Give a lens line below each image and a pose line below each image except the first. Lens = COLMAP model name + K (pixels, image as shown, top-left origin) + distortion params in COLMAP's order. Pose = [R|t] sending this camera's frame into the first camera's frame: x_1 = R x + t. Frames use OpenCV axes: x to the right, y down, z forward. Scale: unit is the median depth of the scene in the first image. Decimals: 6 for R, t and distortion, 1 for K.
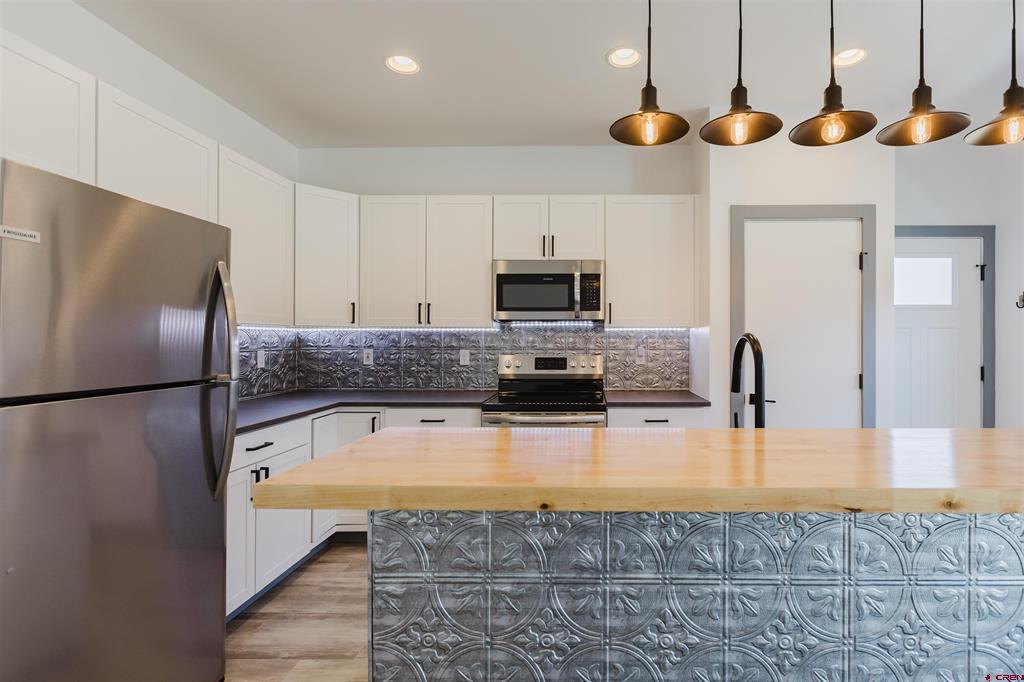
lens RADIAL K [[487.9, 0, 586.5], [0, 487.9, 337.4], [0, 0, 1]] dist [-0.000646, 0.000036]
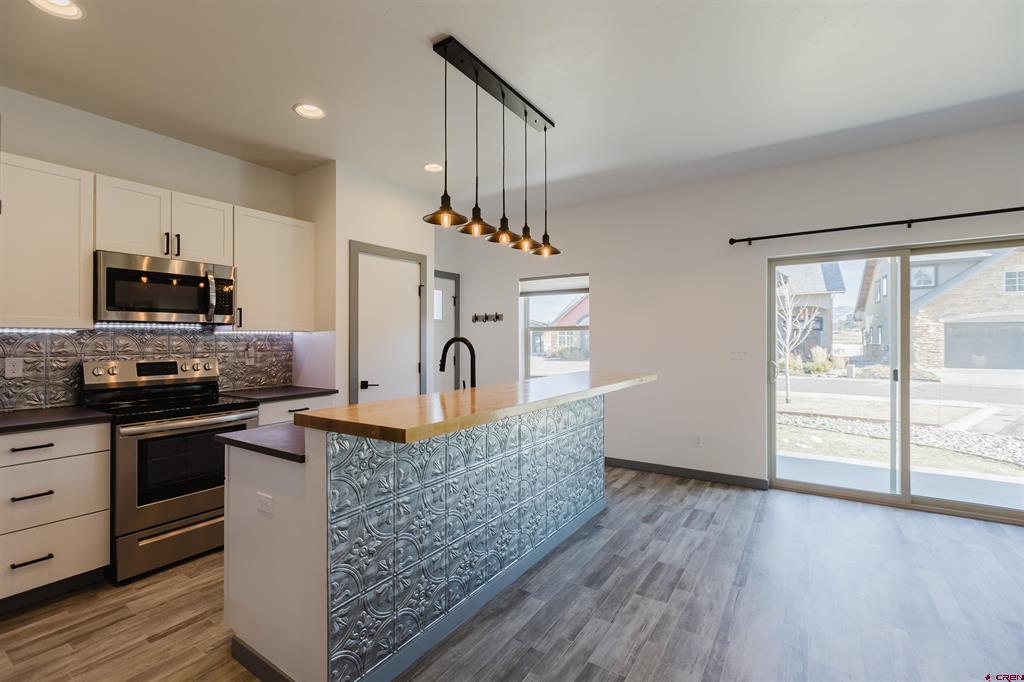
lens RADIAL K [[456.4, 0, 506.0], [0, 456.4, 341.0], [0, 0, 1]] dist [-0.002725, -0.000153]
pose [[0.555942, -0.005842, 0.831201, -0.446455], [0.003374, 0.999983, 0.004771, -0.001020], [-0.831214, 0.000152, 0.555952, -0.035002]]
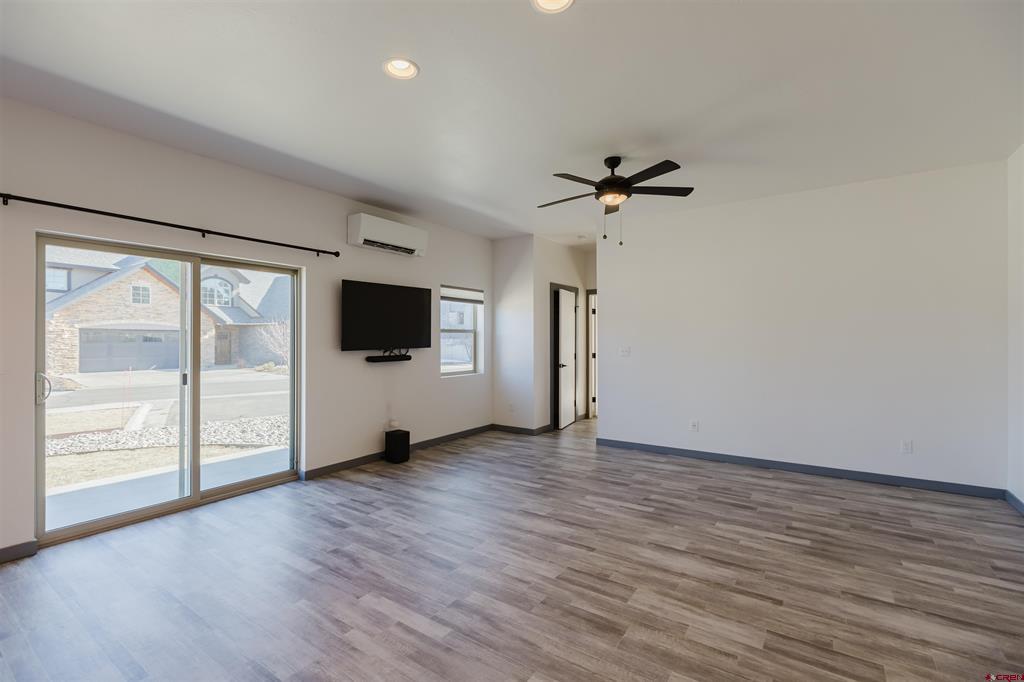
lens RADIAL K [[452.8, 0, 507.1], [0, 452.8, 343.9], [0, 0, 1]] dist [-0.001258, -0.000140]
pose [[-0.820800, -0.000418, 0.571215, -0.292747], [0.003162, 0.999981, 0.005276, 0.000707], [-0.571206, 0.006136, -0.820784, 0.244168]]
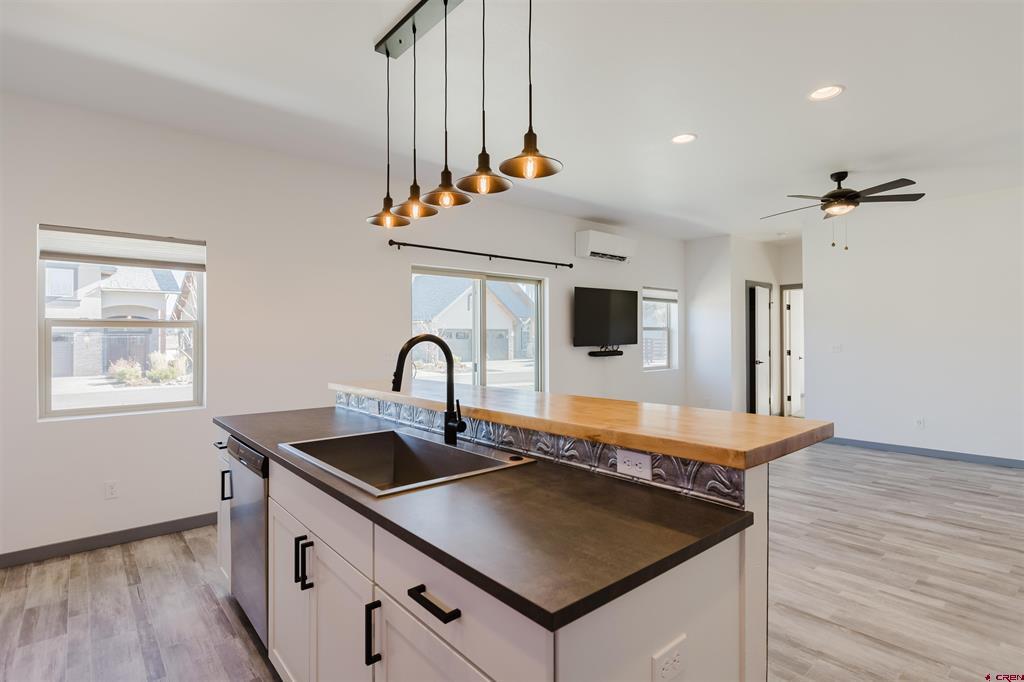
lens RADIAL K [[509.3, 0, 528.7], [0, 509.3, 338.9], [0, 0, 1]] dist [0.068169, -0.030864]
pose [[-0.679734, 0.004723, 0.733444, -0.335572], [0.006182, 0.999981, -0.000710, -0.000353], [-0.733433, 0.004052, -0.679750, 0.762674]]
